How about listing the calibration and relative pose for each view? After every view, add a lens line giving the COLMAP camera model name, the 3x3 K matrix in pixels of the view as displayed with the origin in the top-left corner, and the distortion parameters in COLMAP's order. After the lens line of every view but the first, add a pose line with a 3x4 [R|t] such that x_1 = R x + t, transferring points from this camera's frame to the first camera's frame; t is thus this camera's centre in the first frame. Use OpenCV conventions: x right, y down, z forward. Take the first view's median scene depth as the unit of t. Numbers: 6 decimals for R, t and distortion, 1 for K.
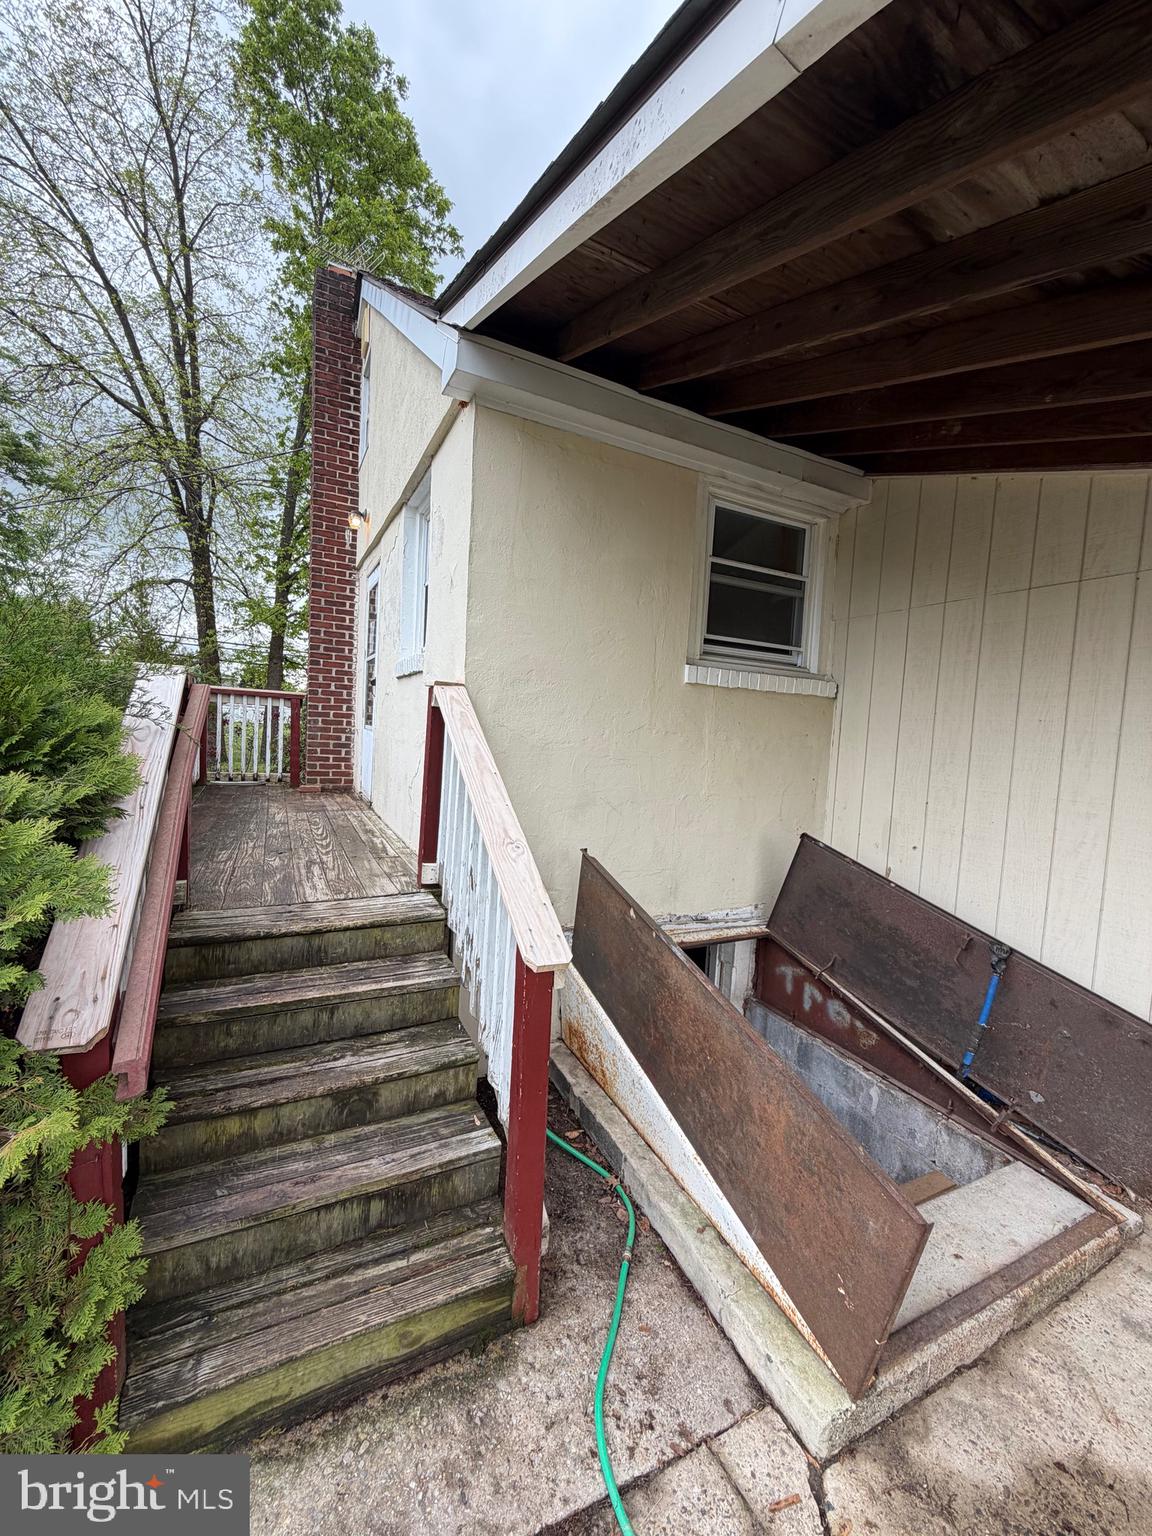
lens RADIAL K [[616.8, 0, 572.7], [0, 616.8, 758.8], [0, 0, 1]] dist [0.004028, -0.000796]
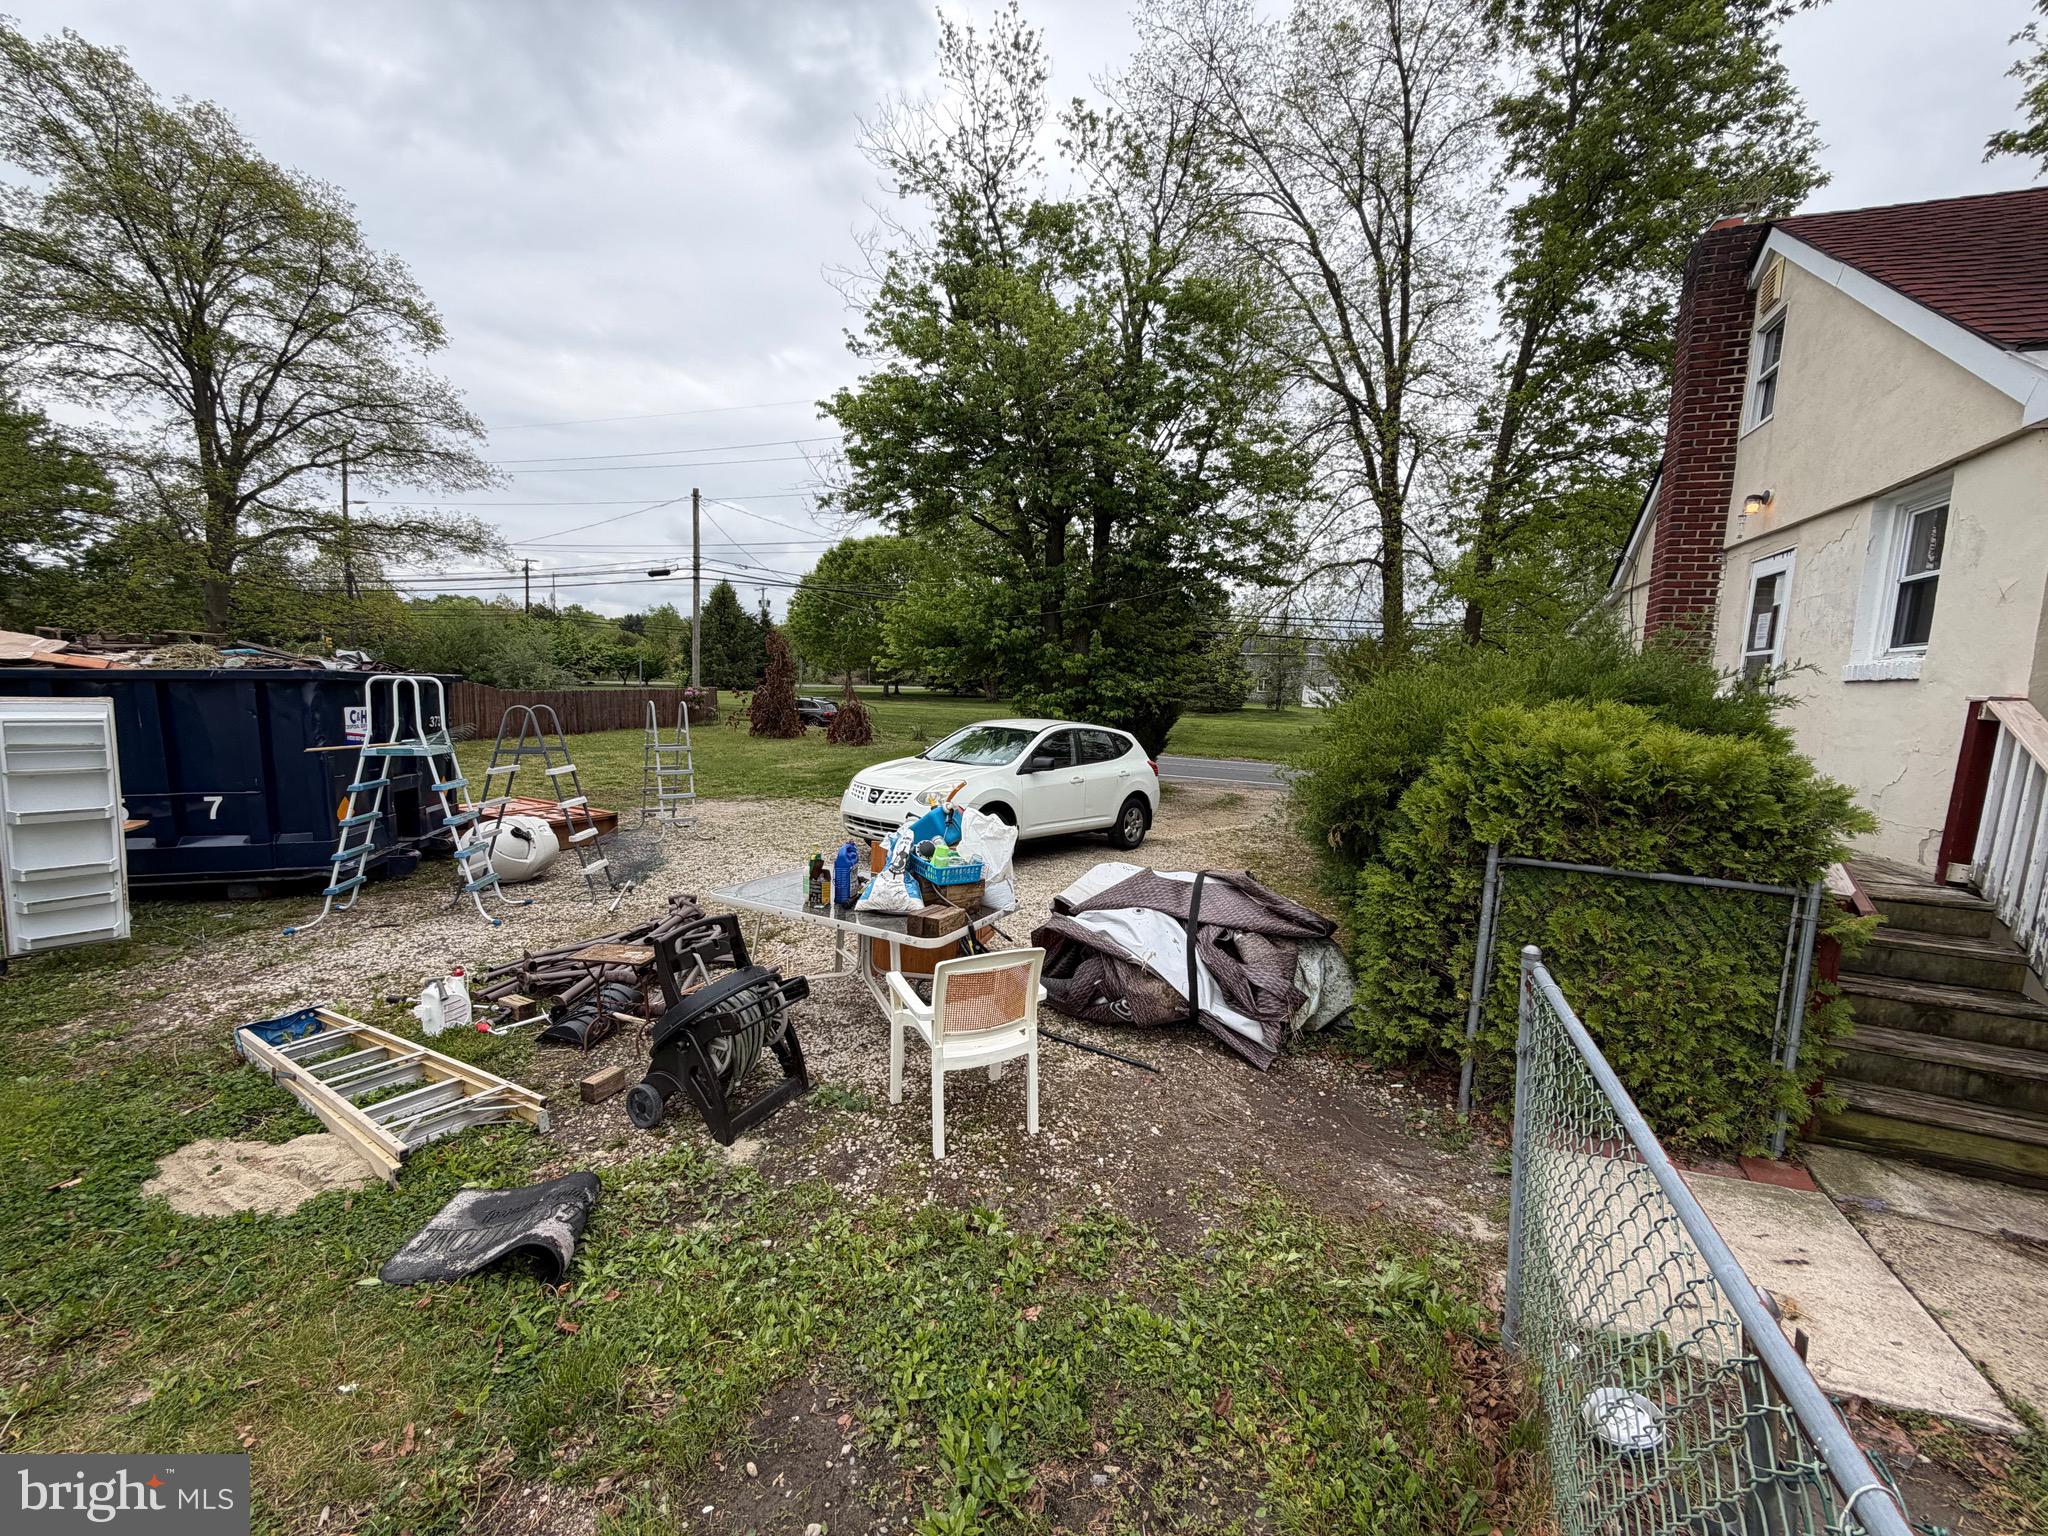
lens RADIAL K [[822.4, 0, 1007.9], [0, 822.4, 763.0], [0, 0, 1]] dist [0.004028, -0.000796]
pose [[0.649927, 0.054853, -0.758014, -0.040245], [-0.051718, 0.998272, 0.027896, 0.006815], [0.758235, 0.021072, 0.651641, -0.212448]]
